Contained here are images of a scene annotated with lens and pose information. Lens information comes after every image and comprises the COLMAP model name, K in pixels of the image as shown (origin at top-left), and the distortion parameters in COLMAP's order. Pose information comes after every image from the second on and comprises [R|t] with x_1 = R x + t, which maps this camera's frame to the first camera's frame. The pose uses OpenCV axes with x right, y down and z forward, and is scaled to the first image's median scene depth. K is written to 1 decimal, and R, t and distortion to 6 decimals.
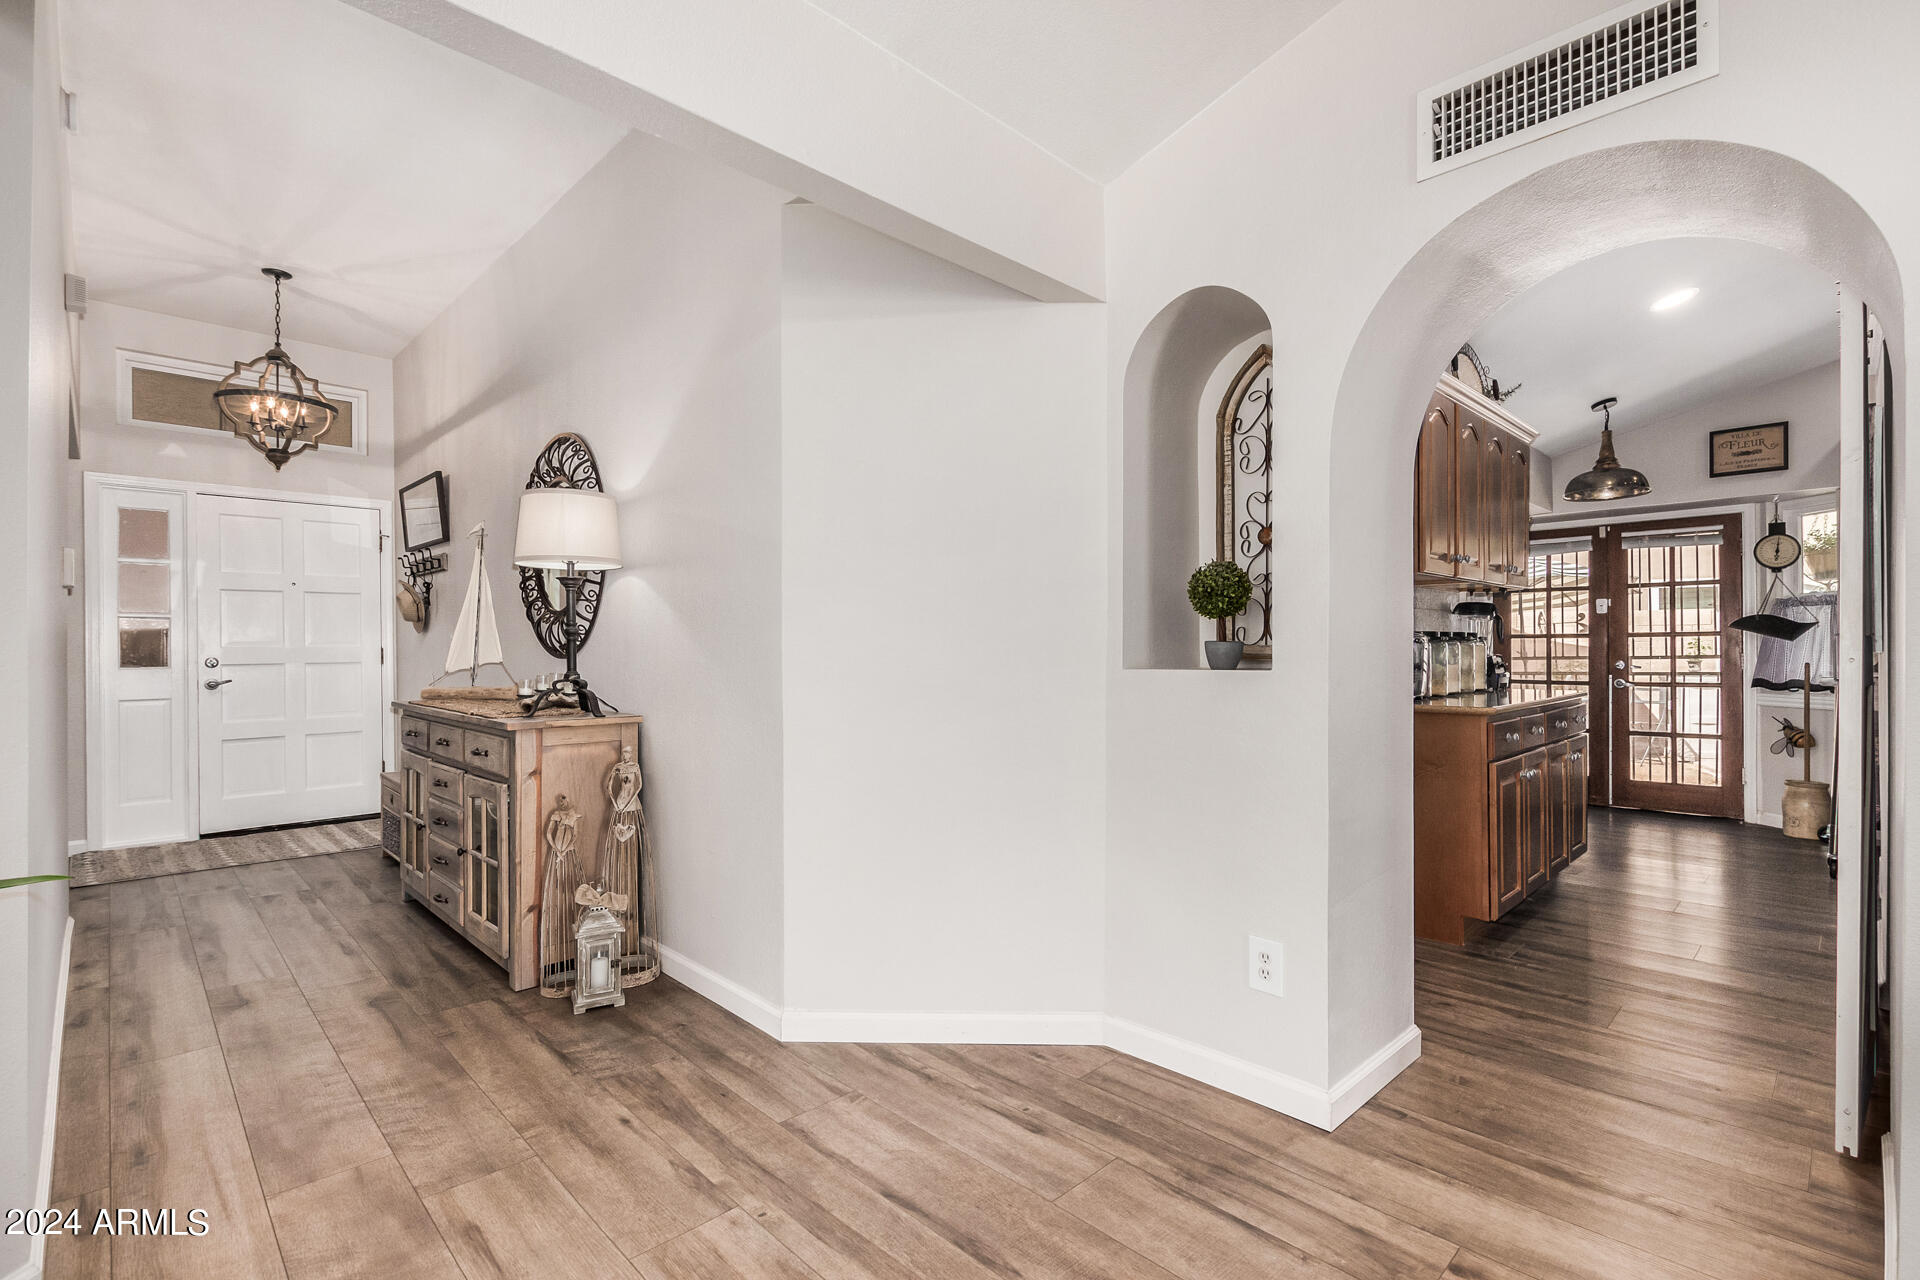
lens RADIAL K [[885.7, 0, 980.0], [0, 885.7, 645.7], [0, 0, 1]] dist [0.009551, -0.001208]
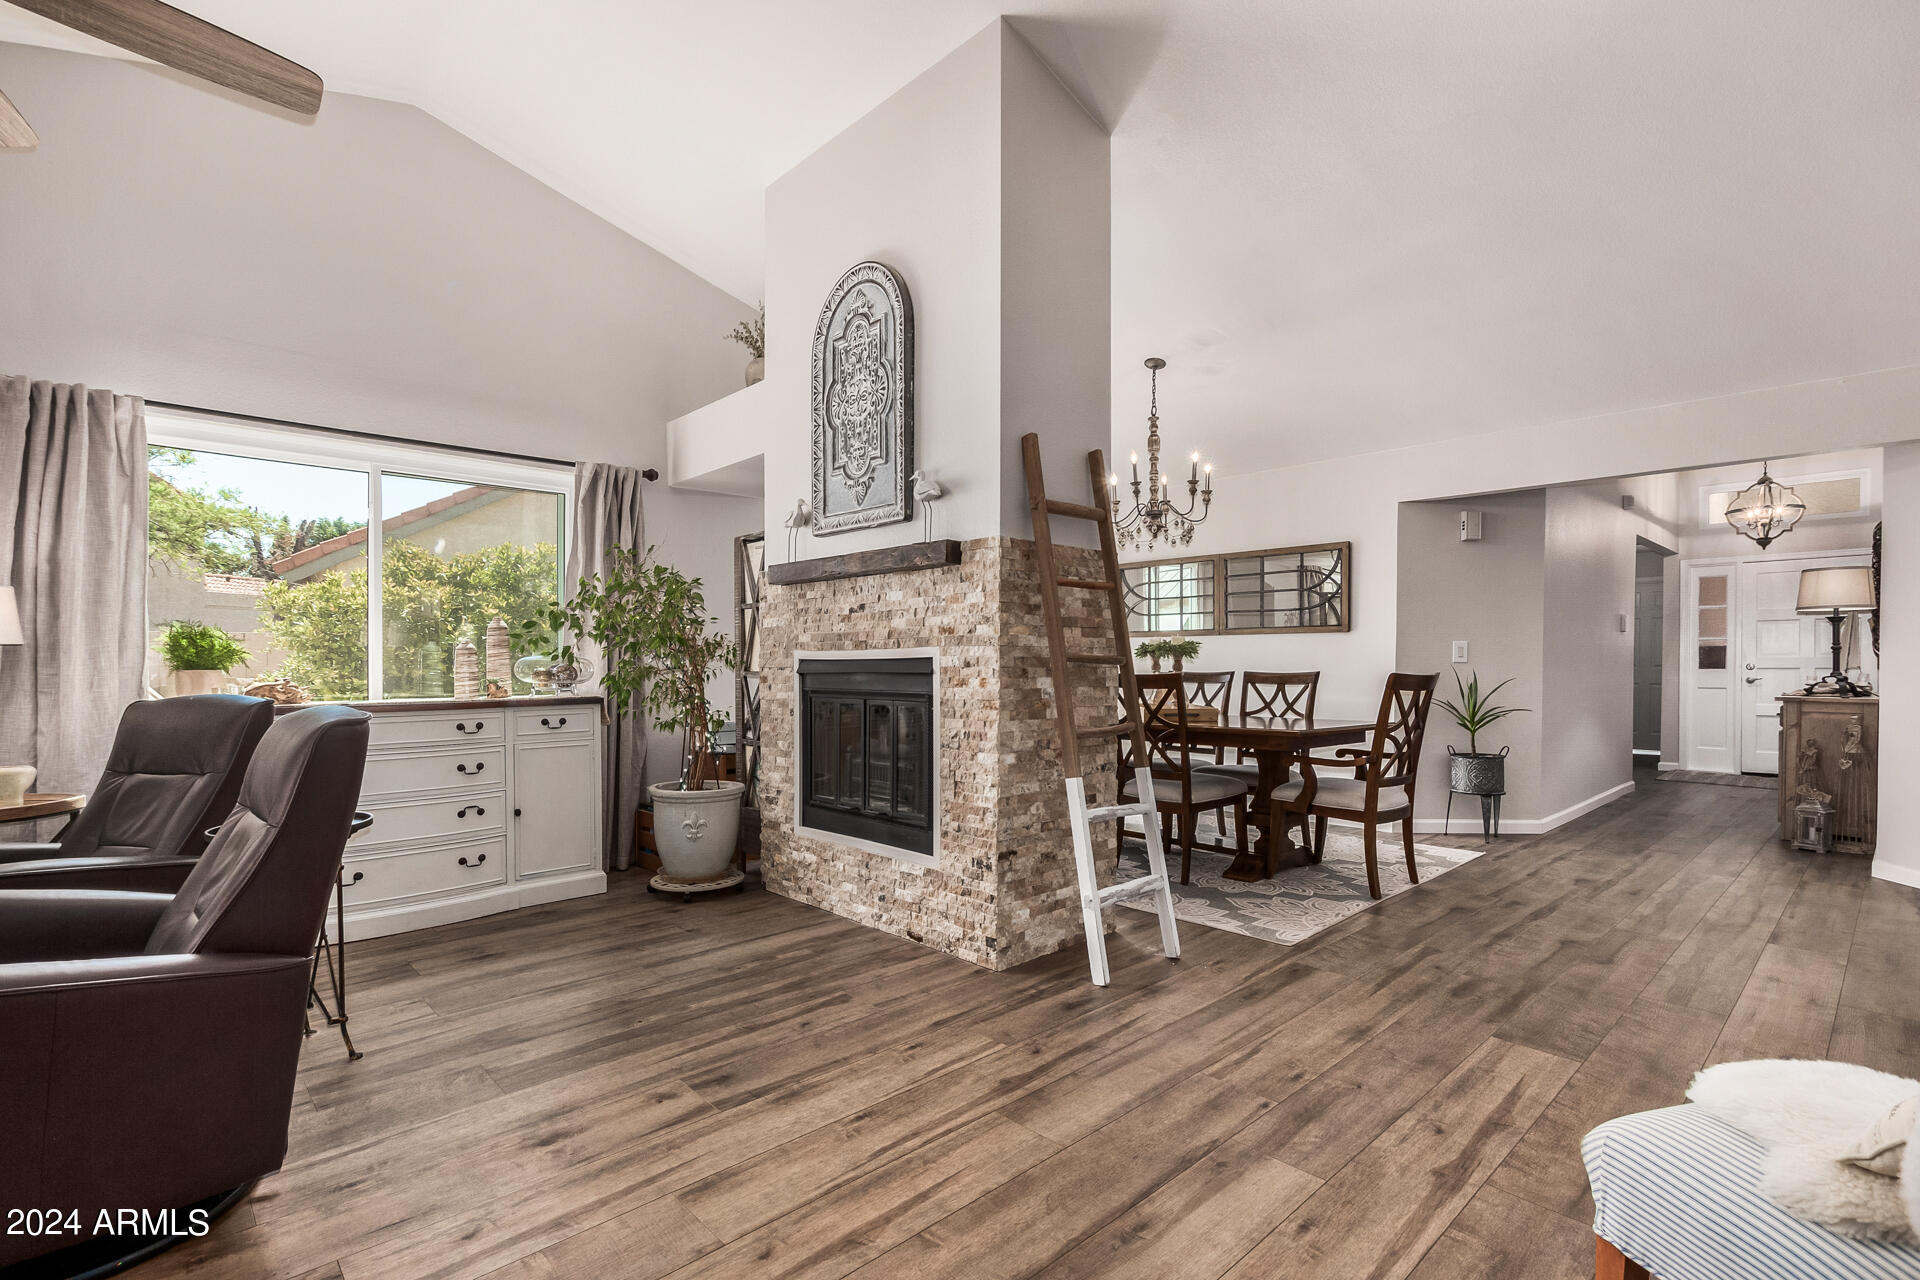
lens RADIAL K [[885.7, 0, 965.0], [0, 885.7, 670.7], [0, 0, 1]] dist [0.009551, -0.001208]
pose [[-0.020100, 0.018462, -0.999628, 0.902648], [-0.002053, 0.999827, 0.018506, -0.000651], [0.999796, 0.002424, -0.020059, -0.450032]]
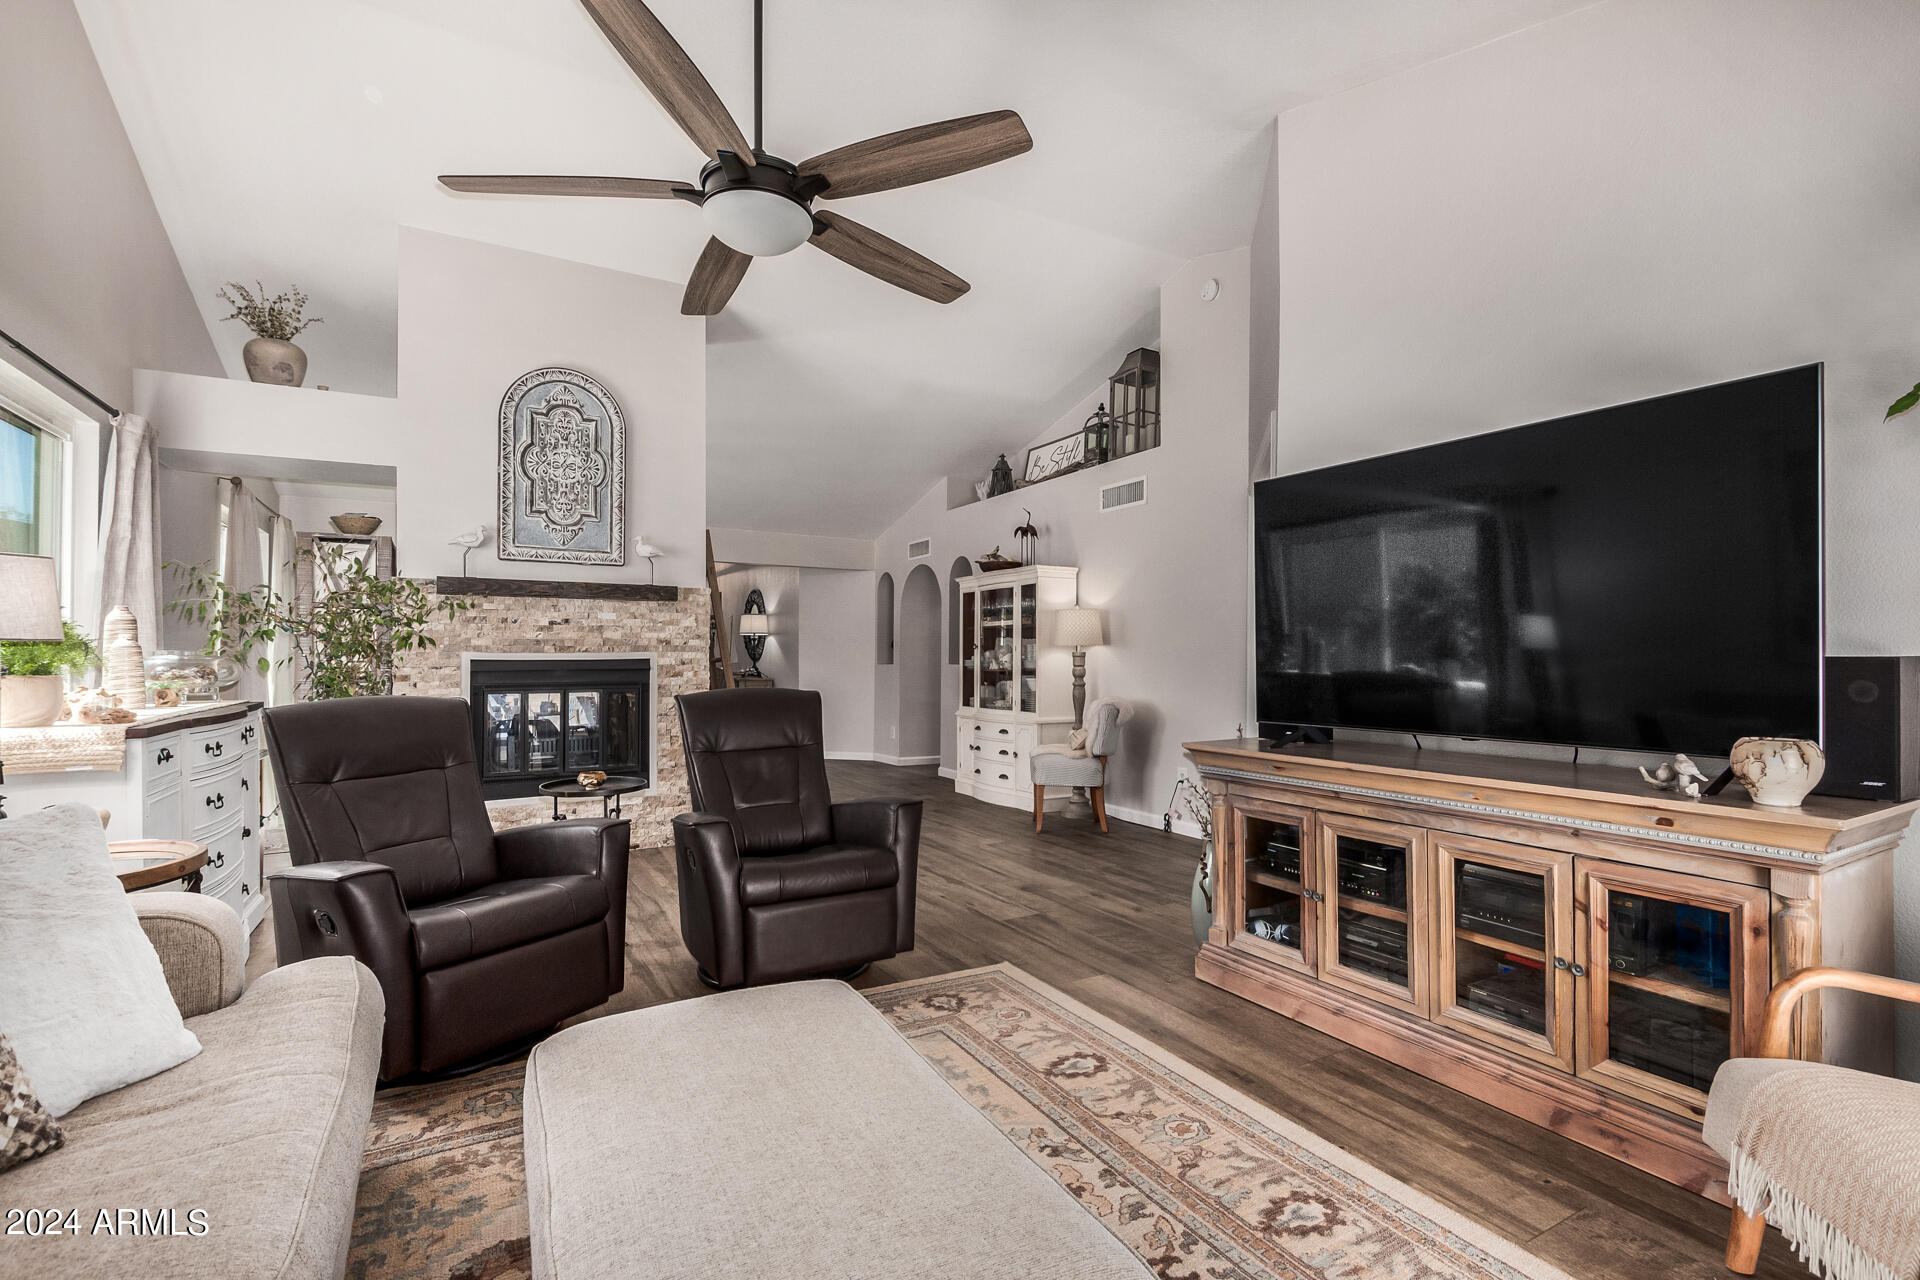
lens RADIAL K [[885.7, 0, 954.1], [0, 885.7, 654.4], [0, 0, 1]] dist [0.009551, -0.001208]
pose [[0.965356, 0.005503, -0.260879, 0.839288], [-0.007249, 0.999957, -0.005733, 0.000111], [0.260836, 0.007426, 0.965355, -1.500411]]
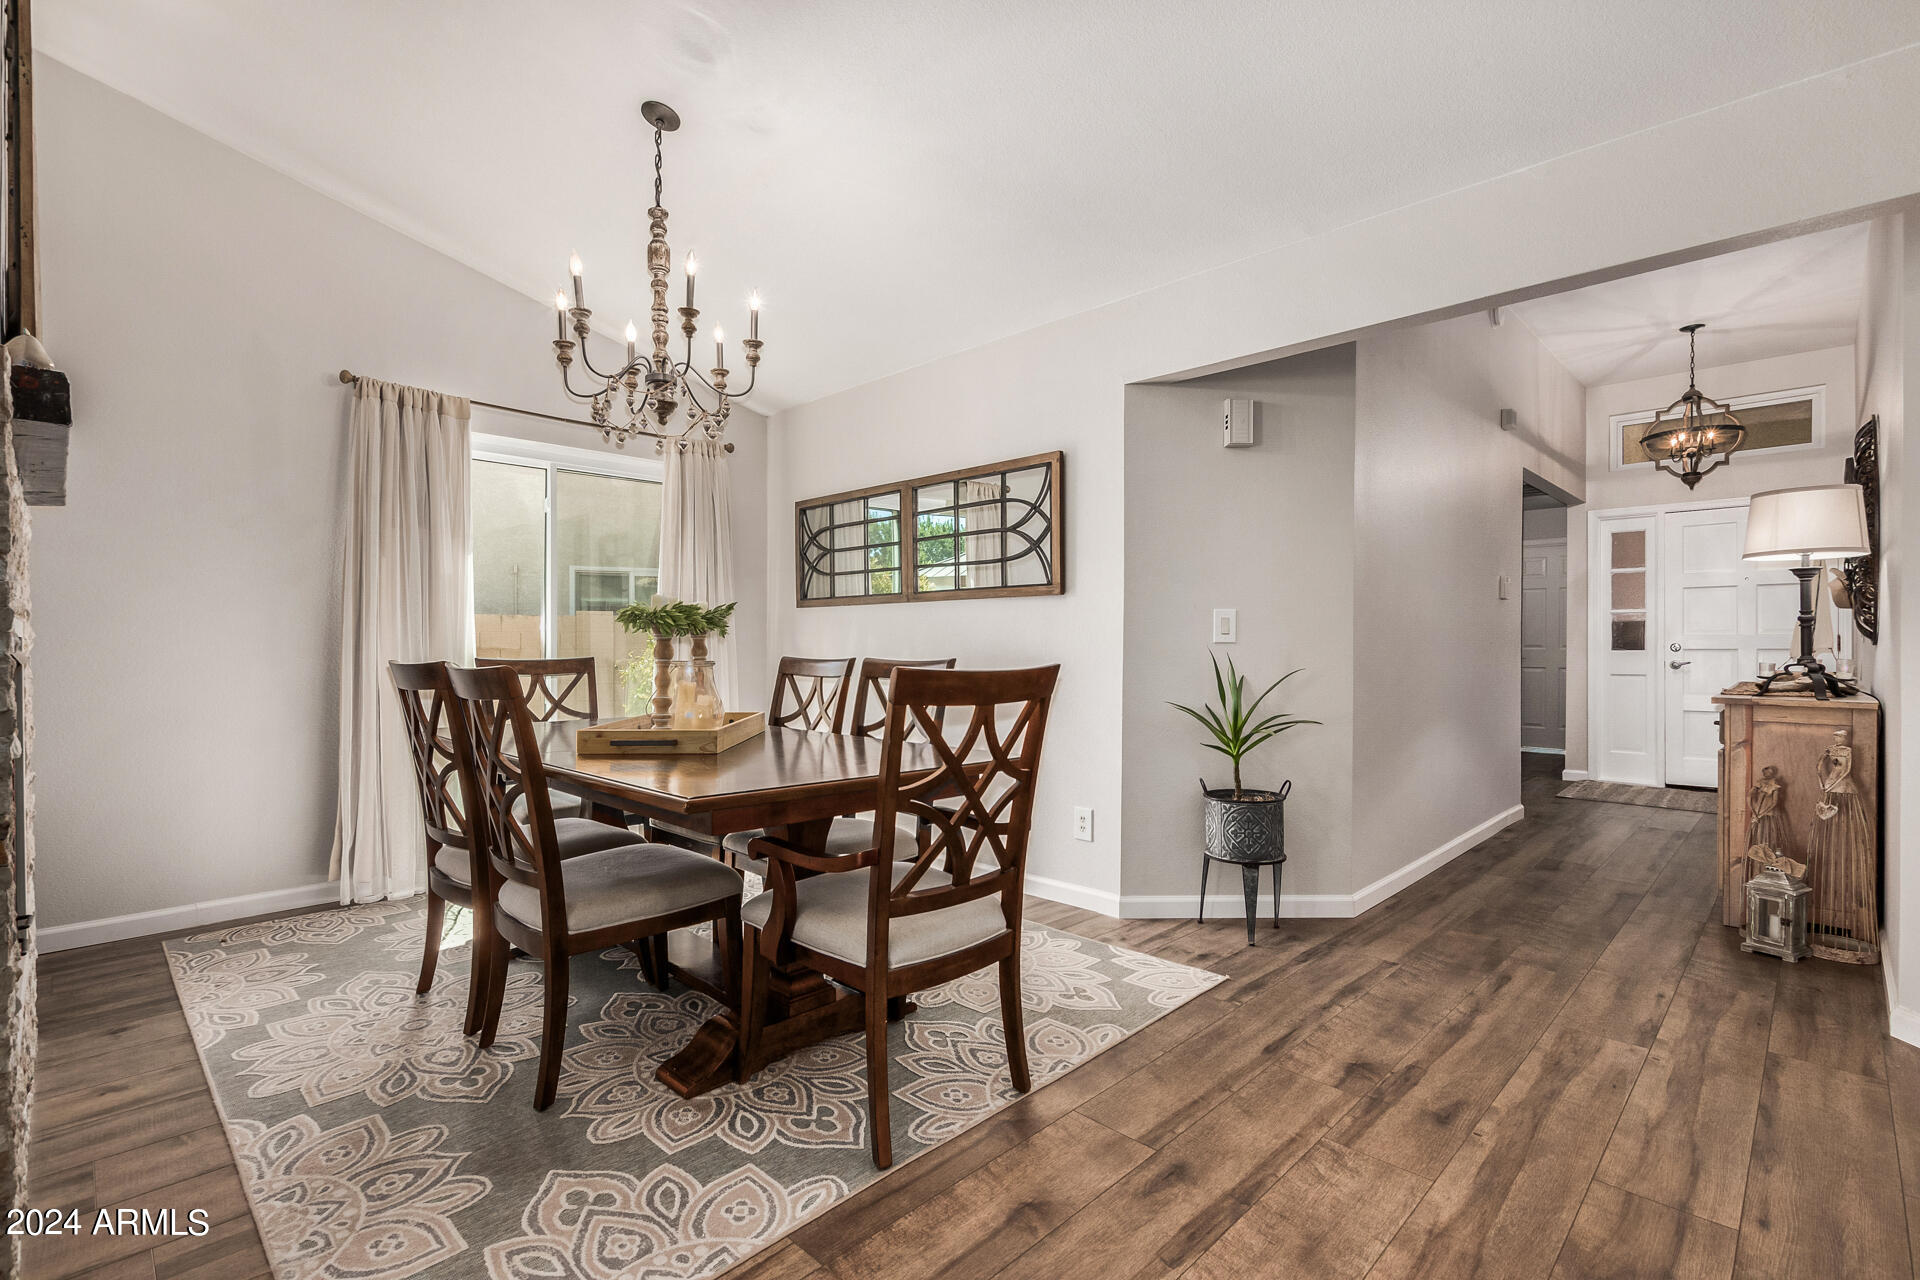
lens RADIAL K [[885.7, 0, 959.5], [0, 885.7, 643.4], [0, 0, 1]] dist [0.009551, -0.001208]
pose [[0.023376, 0.009977, -0.999677, 0.408640], [-0.000889, 0.999950, 0.009959, 0.002446], [0.999726, 0.000656, 0.023384, -0.028146]]
